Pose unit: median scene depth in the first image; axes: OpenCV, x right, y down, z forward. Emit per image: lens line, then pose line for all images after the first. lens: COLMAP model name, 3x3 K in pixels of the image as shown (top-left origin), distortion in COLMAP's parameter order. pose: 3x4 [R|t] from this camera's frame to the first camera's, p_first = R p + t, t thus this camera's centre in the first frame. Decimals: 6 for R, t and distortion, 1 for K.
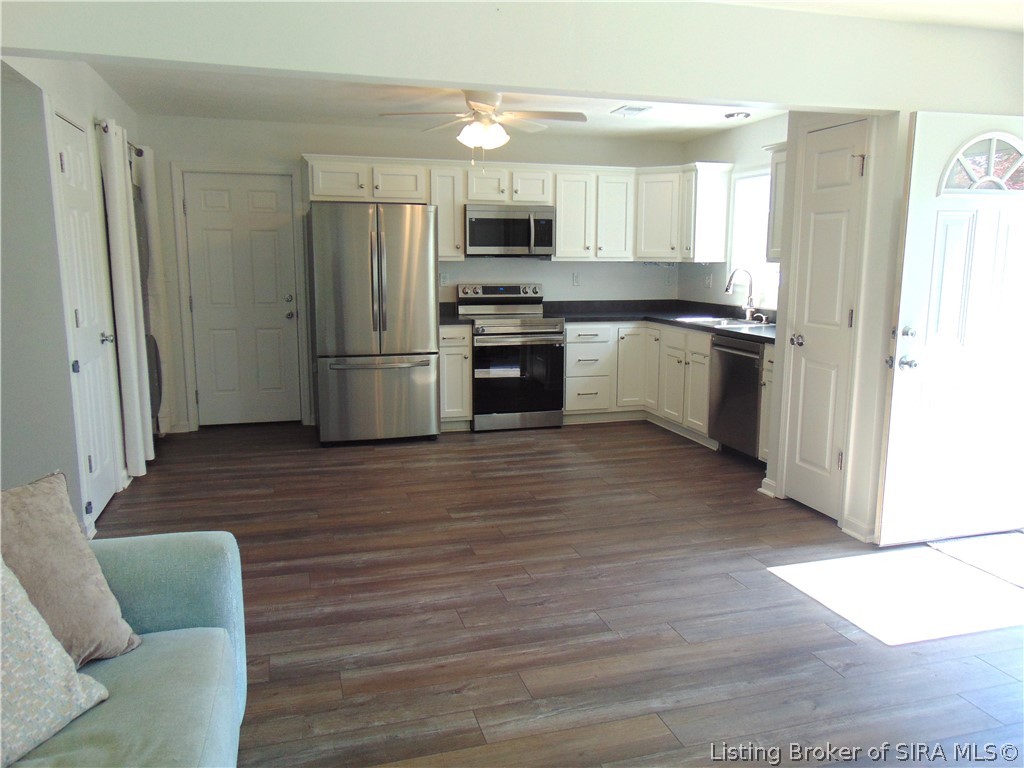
lens RADIAL K [[767.2, 0, 512.0], [0, 767.2, 384.0], [0, 0, 1]] dist [-0.043104, 0.083772]
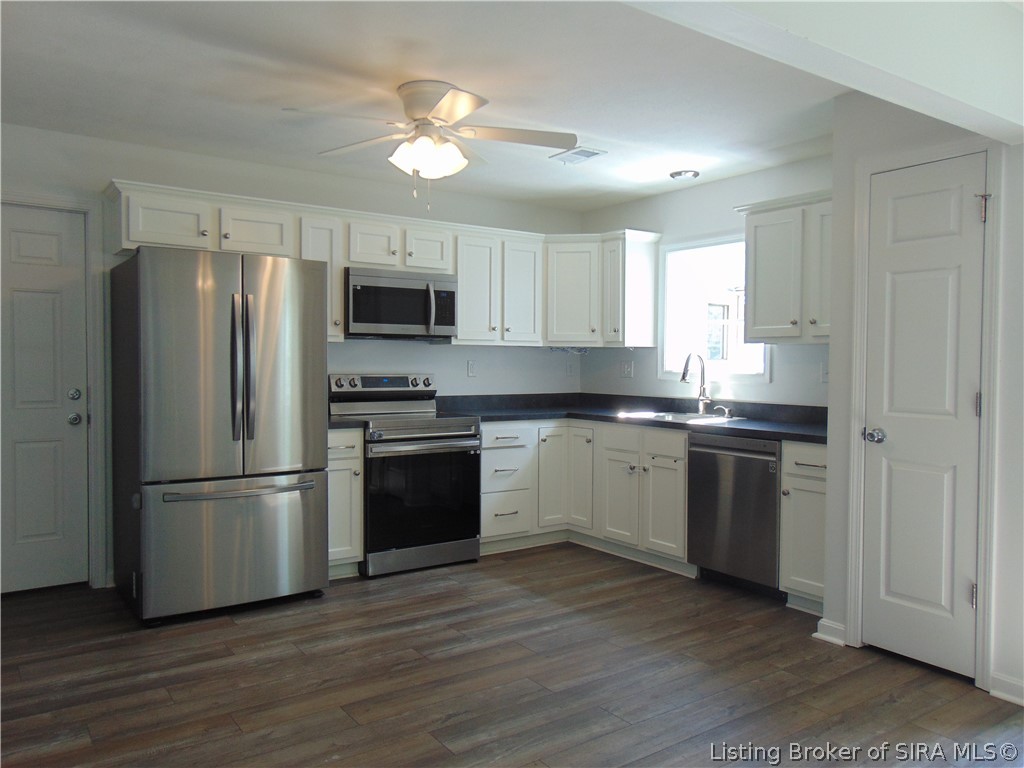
lens RADIAL K [[767.2, 0, 512.0], [0, 767.2, 384.0], [0, 0, 1]] dist [-0.043104, 0.083772]
pose [[0.946998, -0.006556, 0.321173, -0.148686], [0.049234, 0.990942, -0.124942, -0.020720], [-0.317444, 0.134132, 0.938743, 0.264882]]
